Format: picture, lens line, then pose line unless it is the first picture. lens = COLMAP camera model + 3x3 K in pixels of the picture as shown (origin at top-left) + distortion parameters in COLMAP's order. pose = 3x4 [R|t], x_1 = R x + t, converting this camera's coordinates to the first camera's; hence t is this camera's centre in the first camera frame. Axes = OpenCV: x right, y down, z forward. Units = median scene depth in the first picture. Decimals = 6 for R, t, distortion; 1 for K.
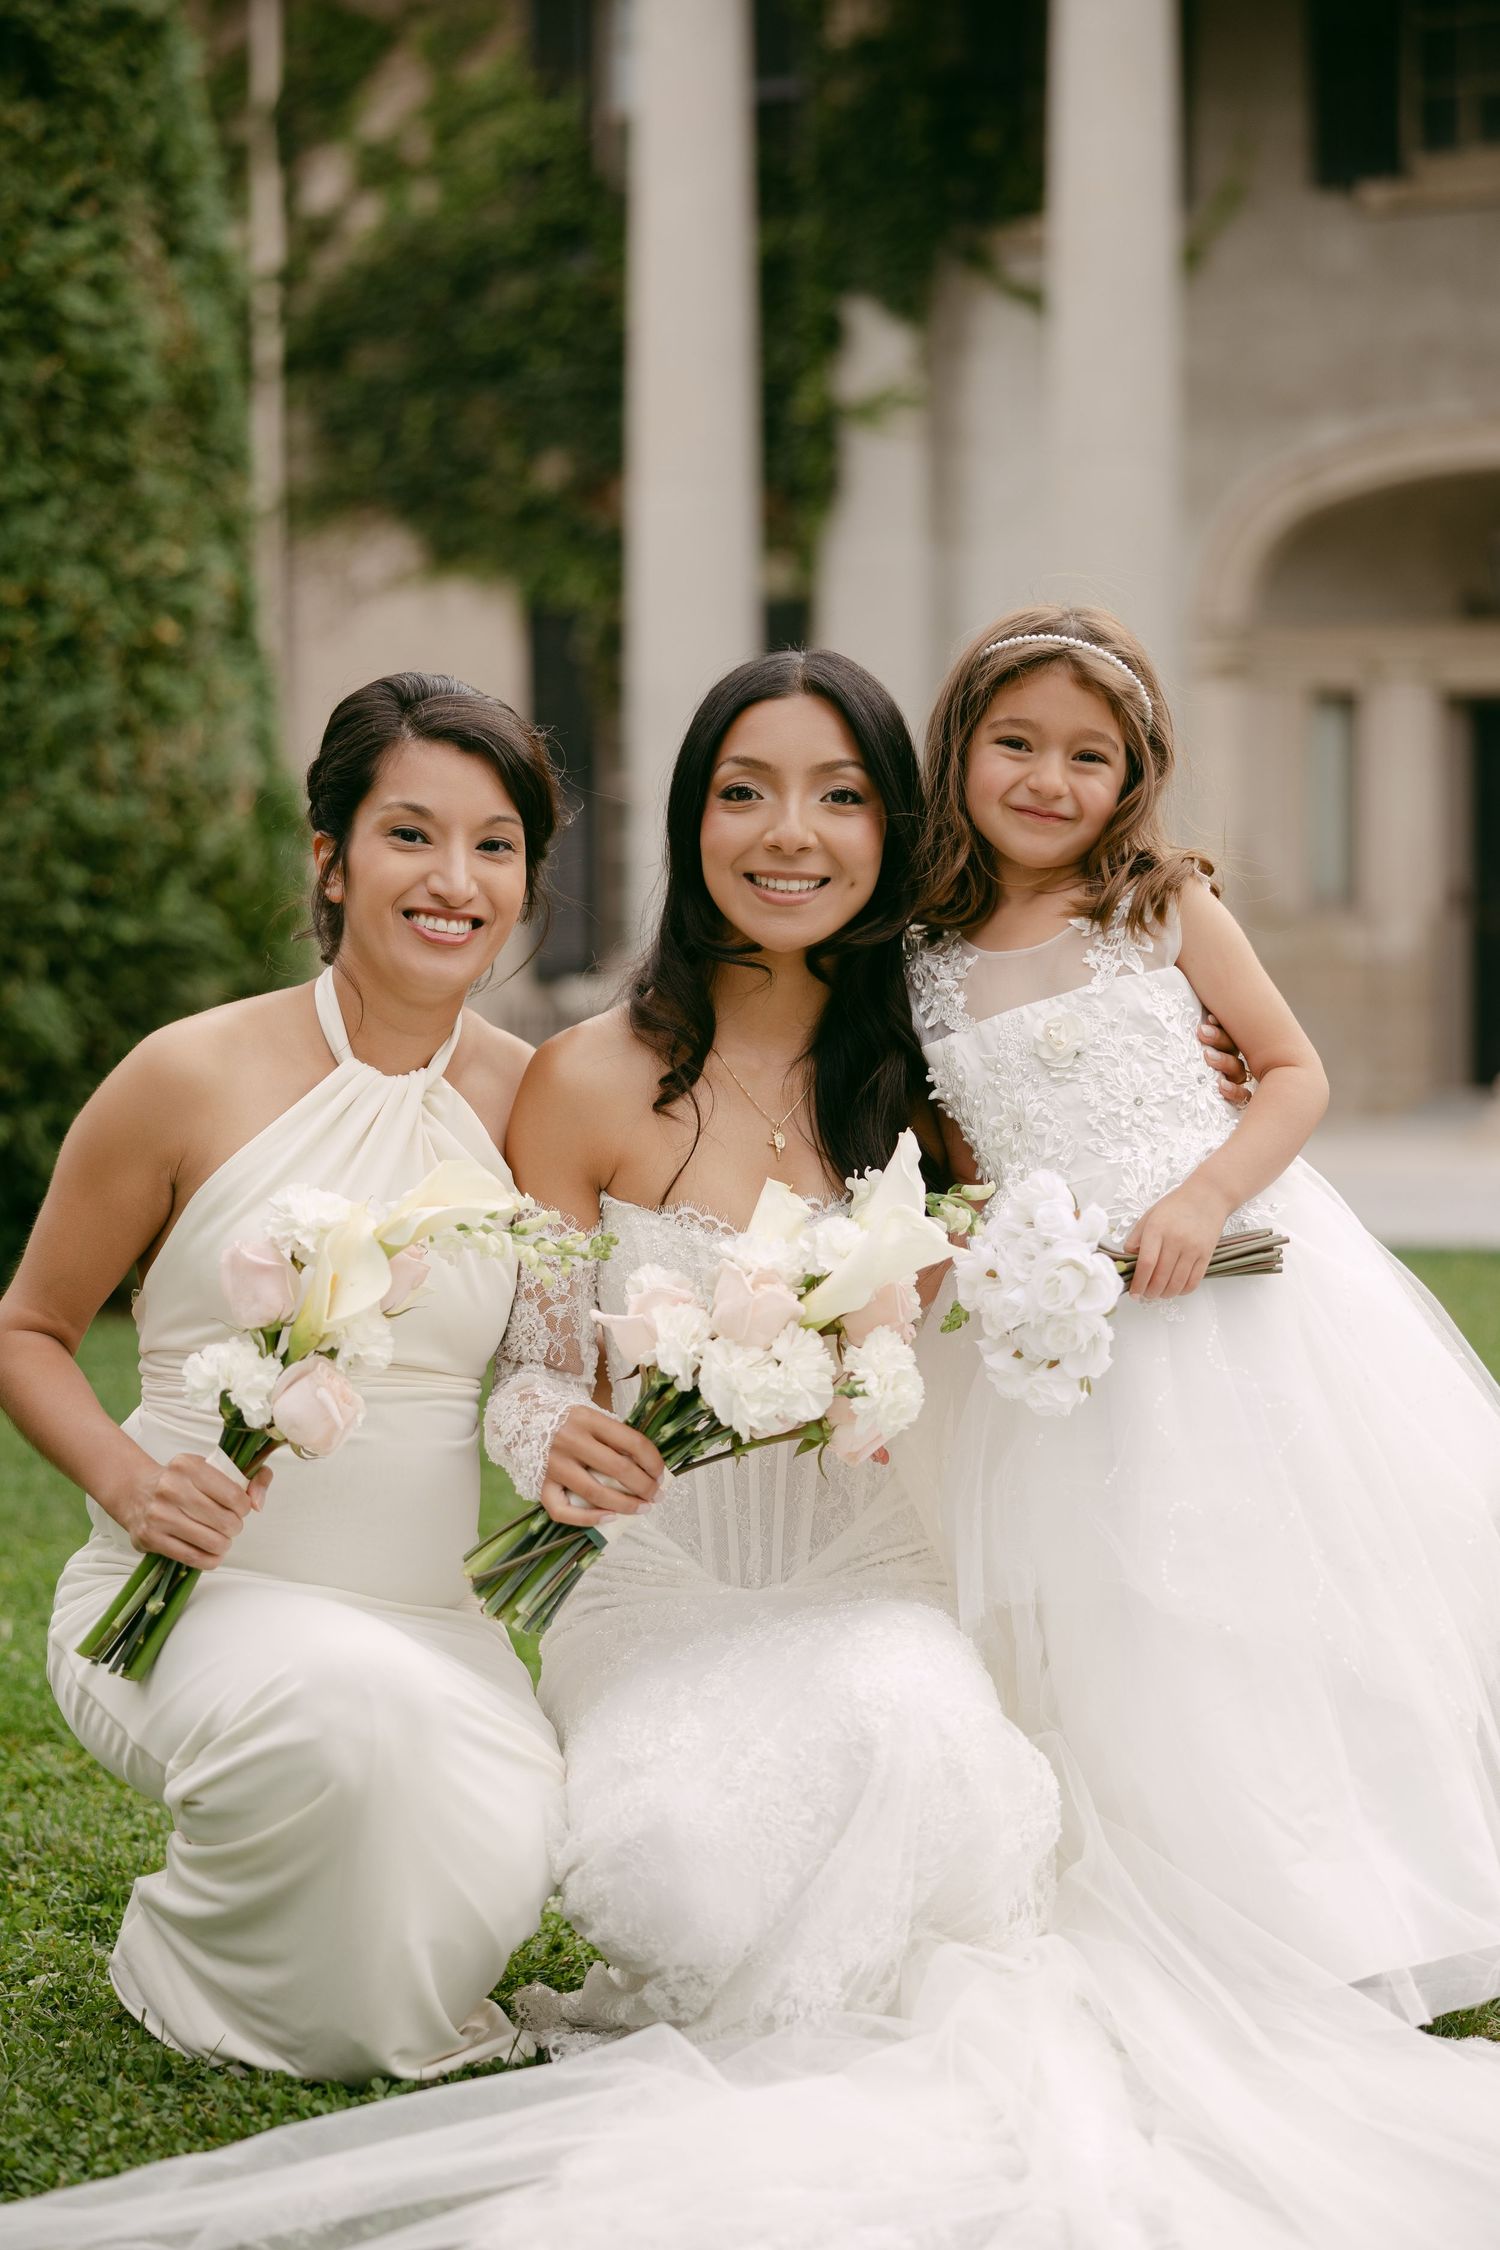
lens RADIAL K [[3658.8, 0, 750.0], [0, 3658.8, 1125.0], [0, 0, 1]] dist [-0.016064, 0.024281]
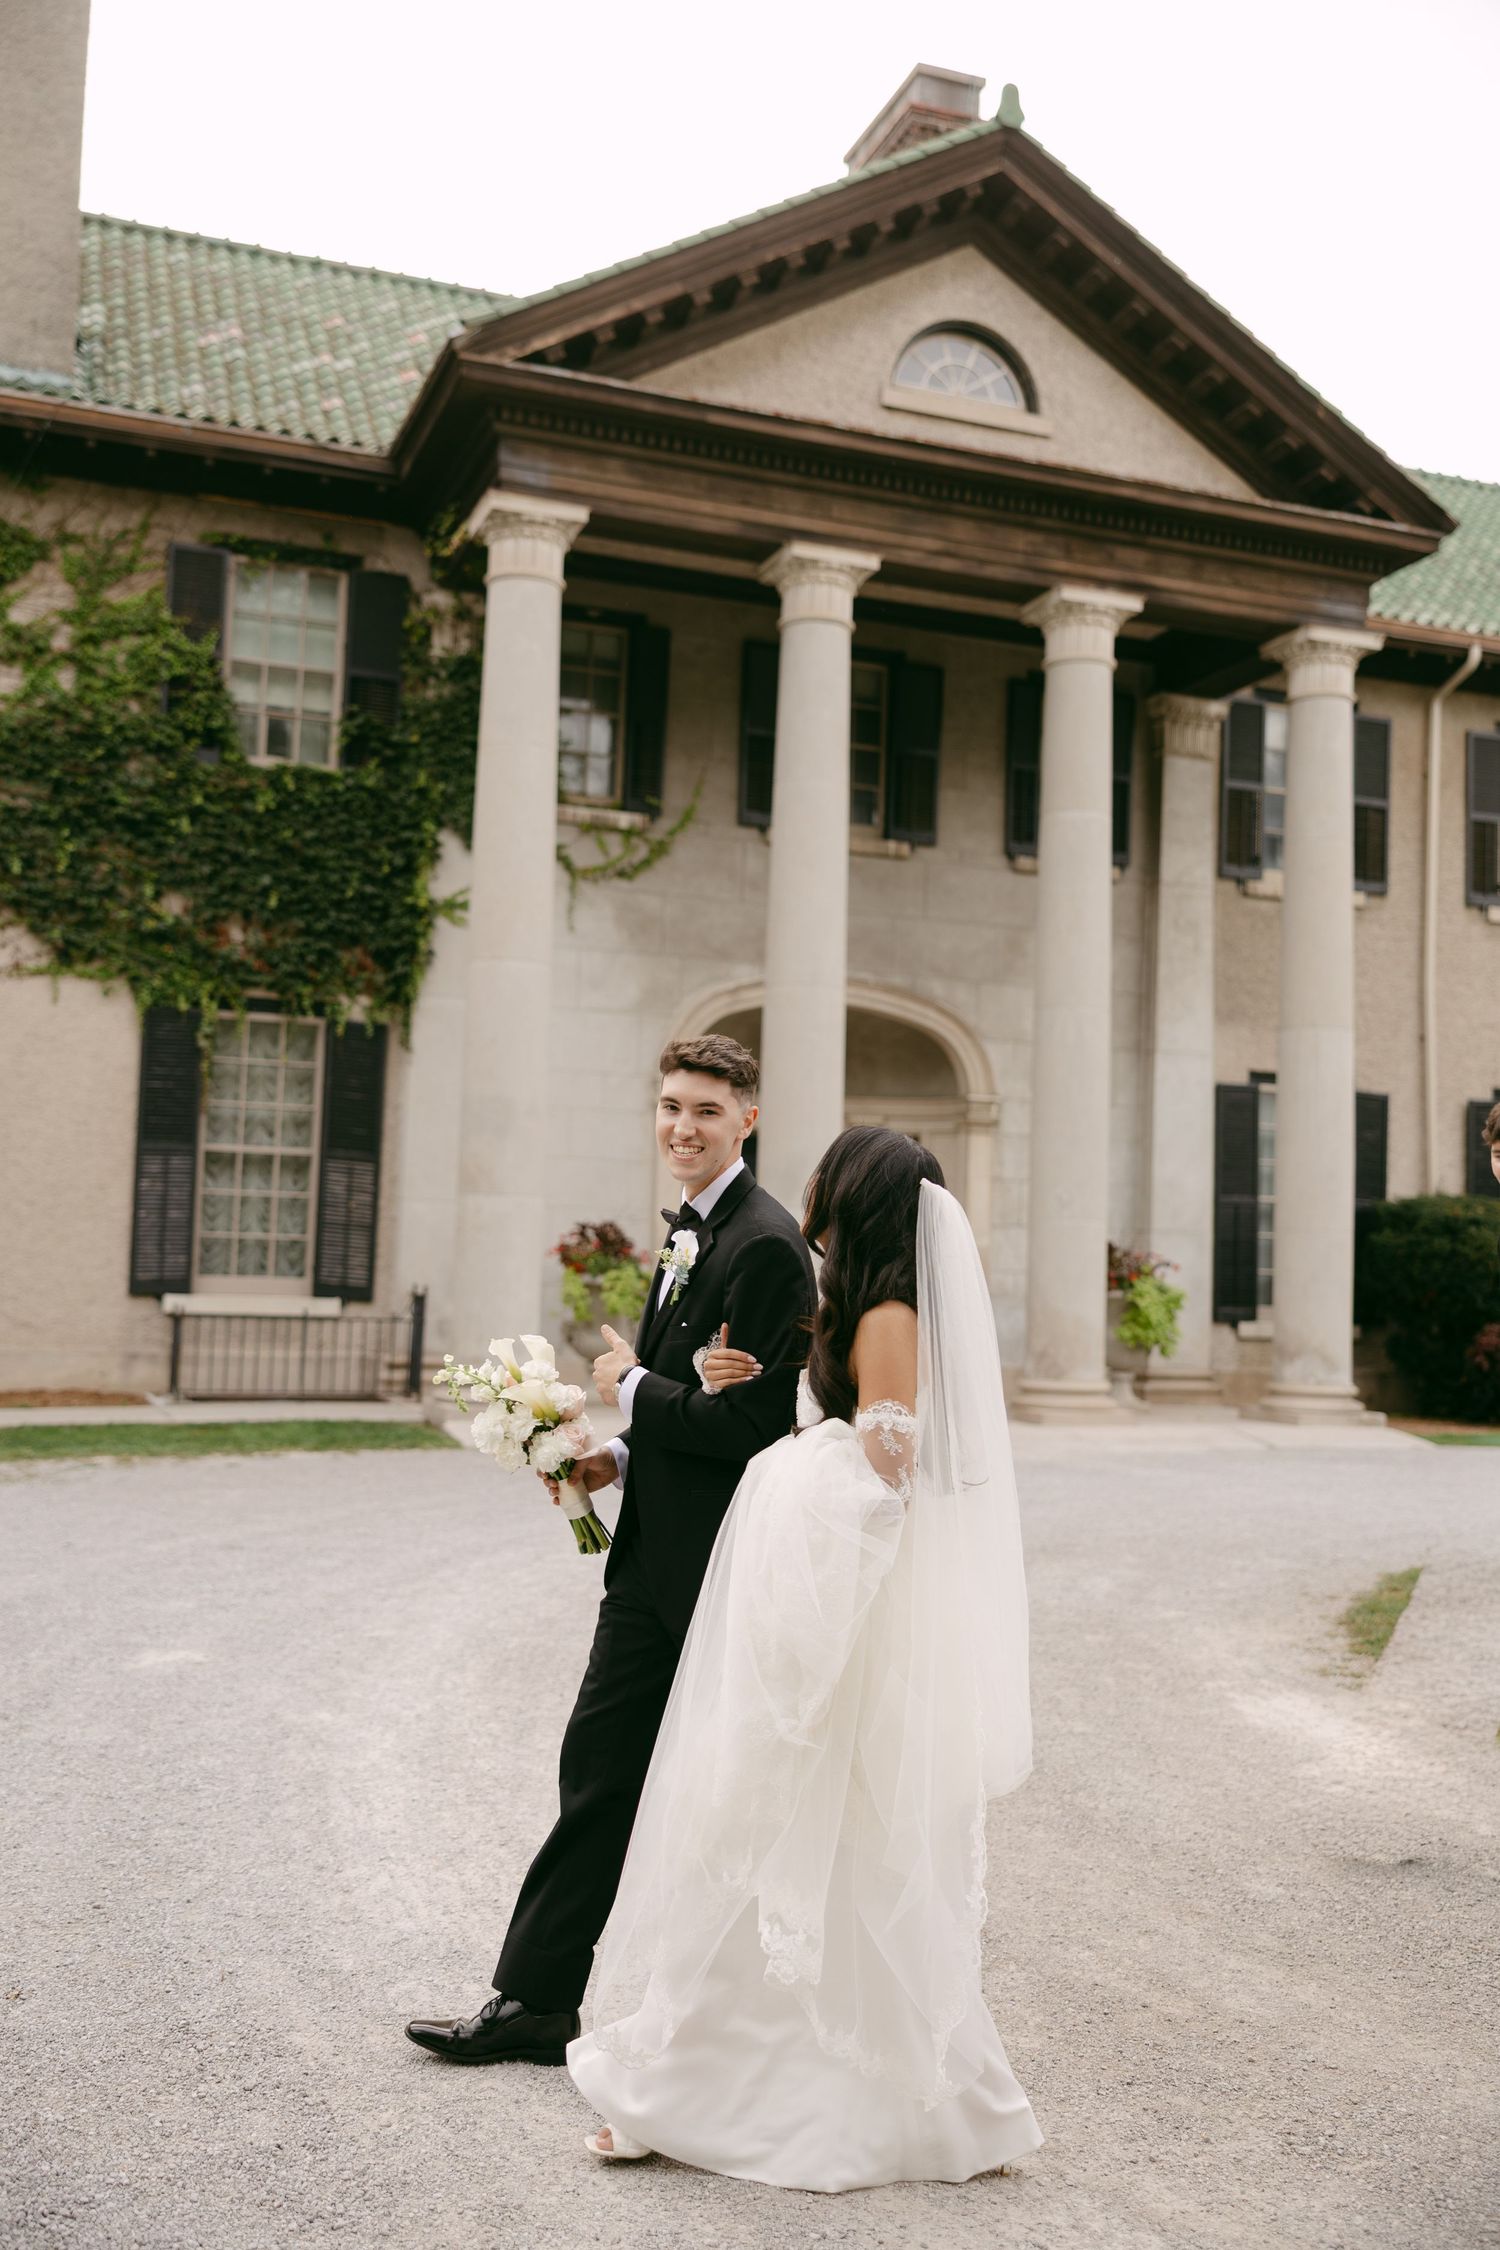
lens RADIAL K [[2064.9, 0, 750.0], [0, 2064.9, 1125.0], [0, 0, 1]] dist [0.007684, 0.010700]
pose [[0.663508, 0.071431, 0.744752, -0.515790], [-0.007743, 0.996034, -0.088634, -0.037172], [-0.748129, 0.053043, 0.661429, 0.379882]]
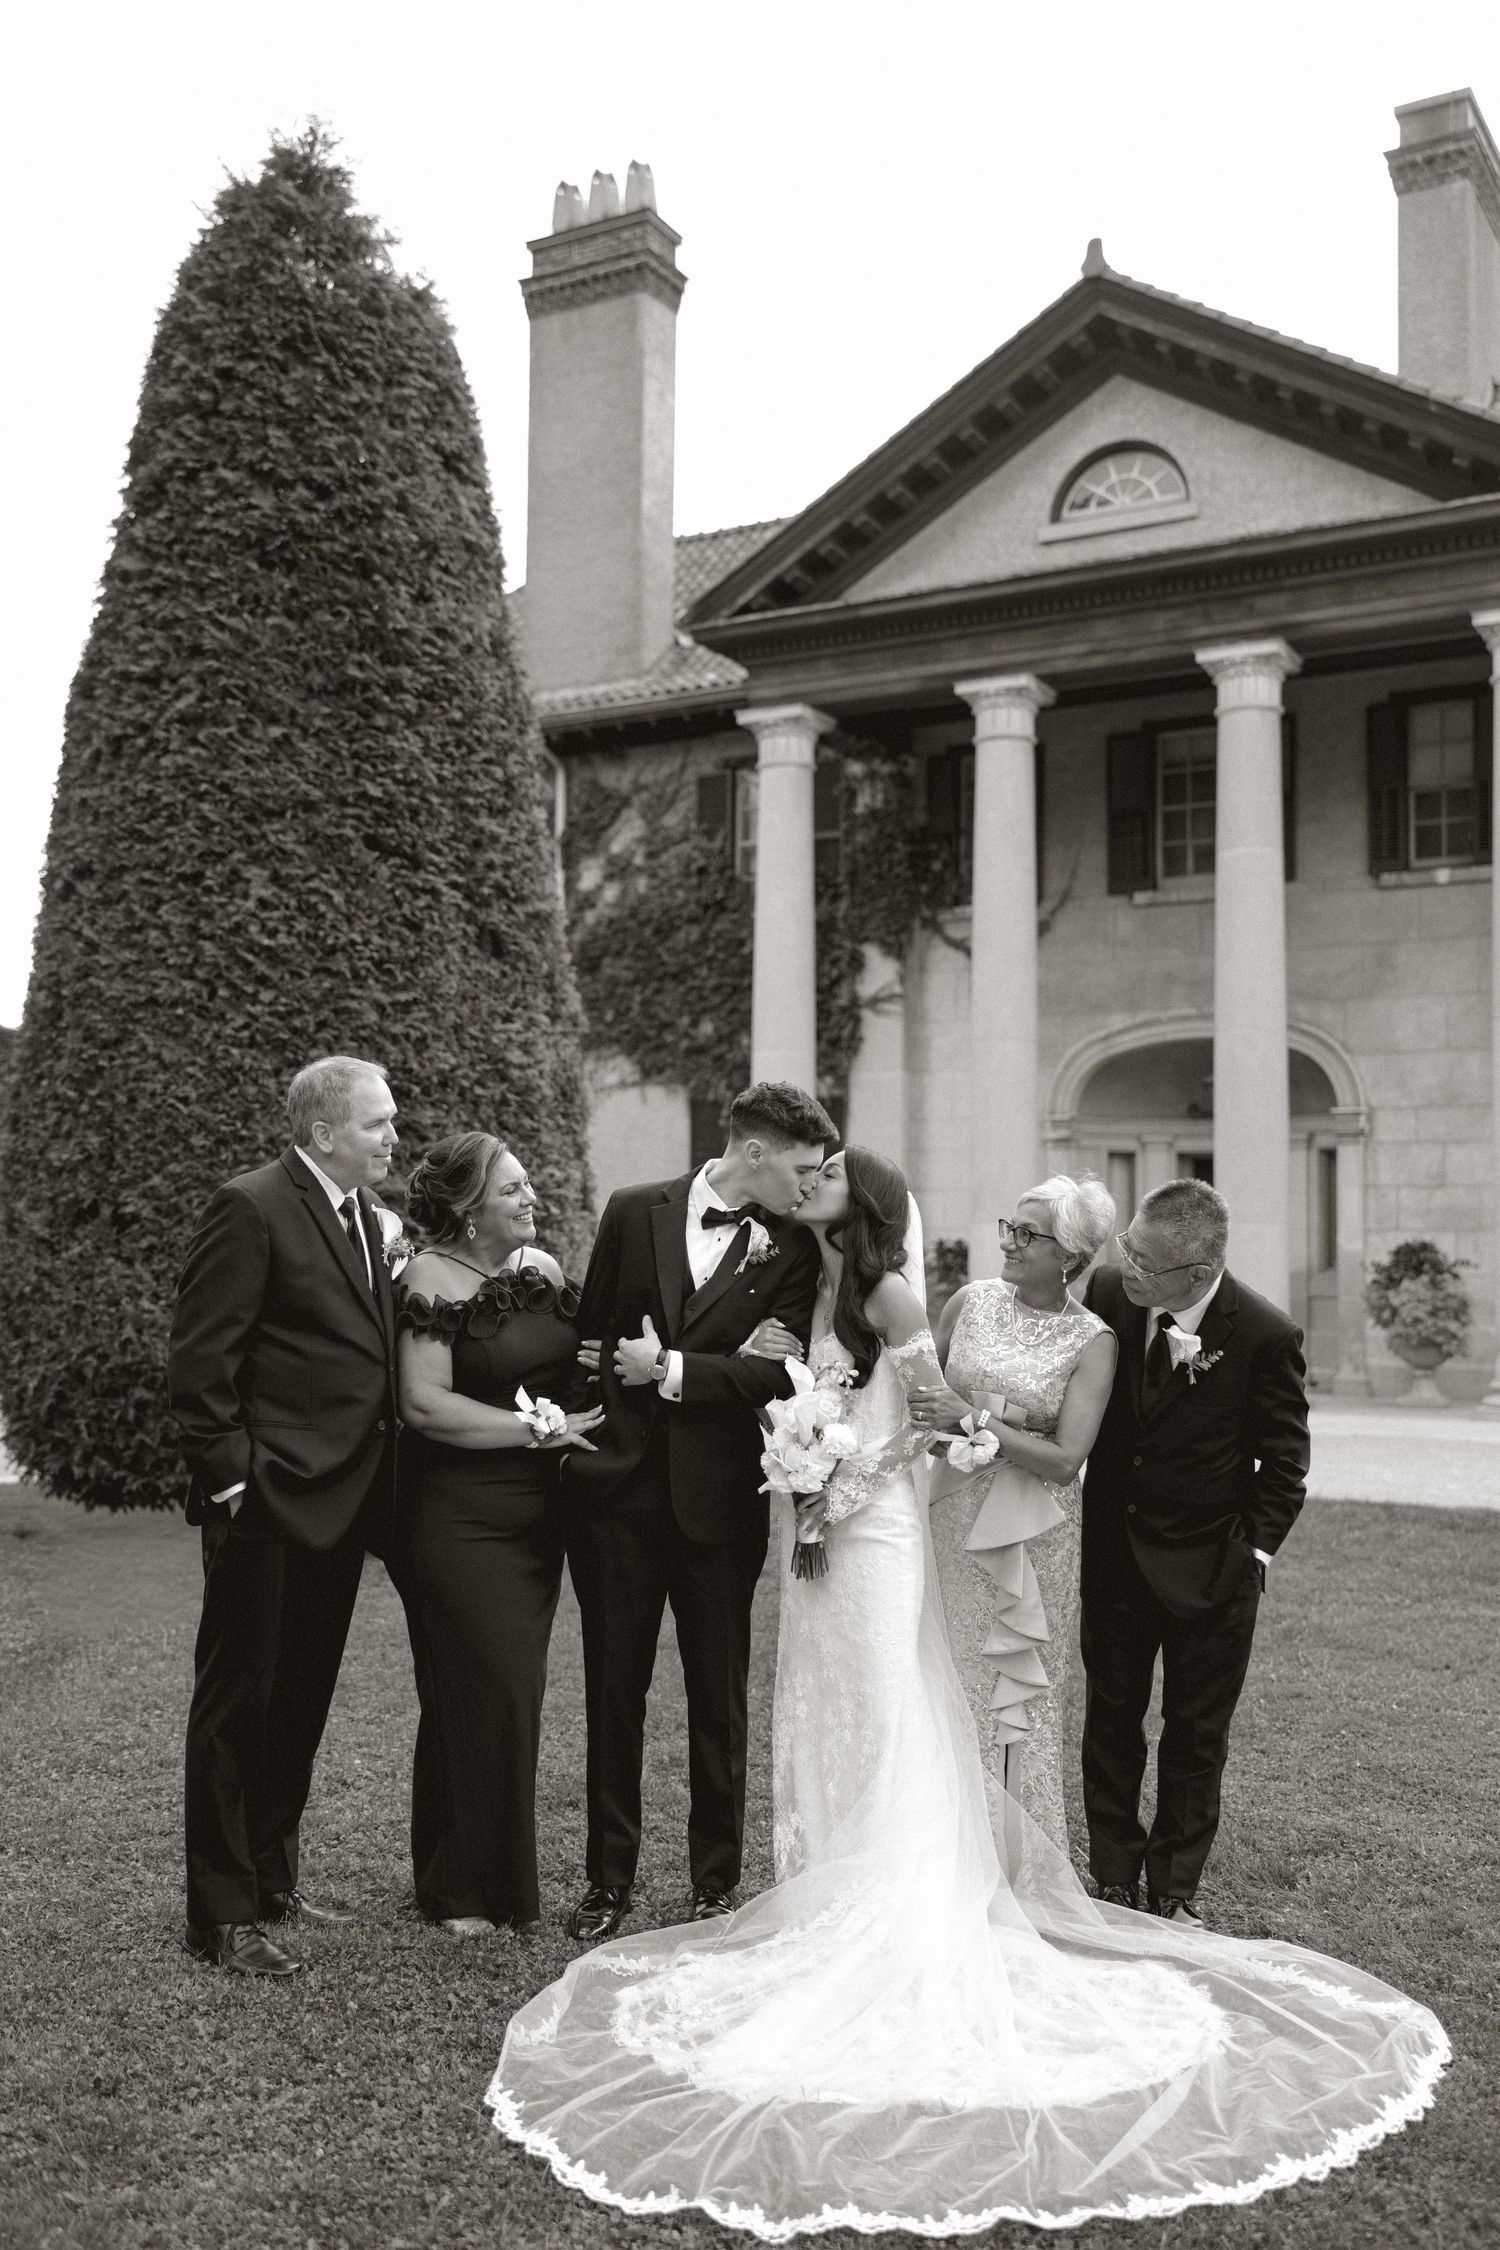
lens RADIAL K [[2092.5, 0, 750.0], [0, 2092.5, 1125.0], [0, 0, 1]] dist [0.005472, 0.004961]
pose [[0.999679, 0.009418, -0.023502, -0.006421], [-0.011686, 0.995084, -0.098341, -0.024743], [0.022460, 0.098584, 0.994875, -0.081212]]
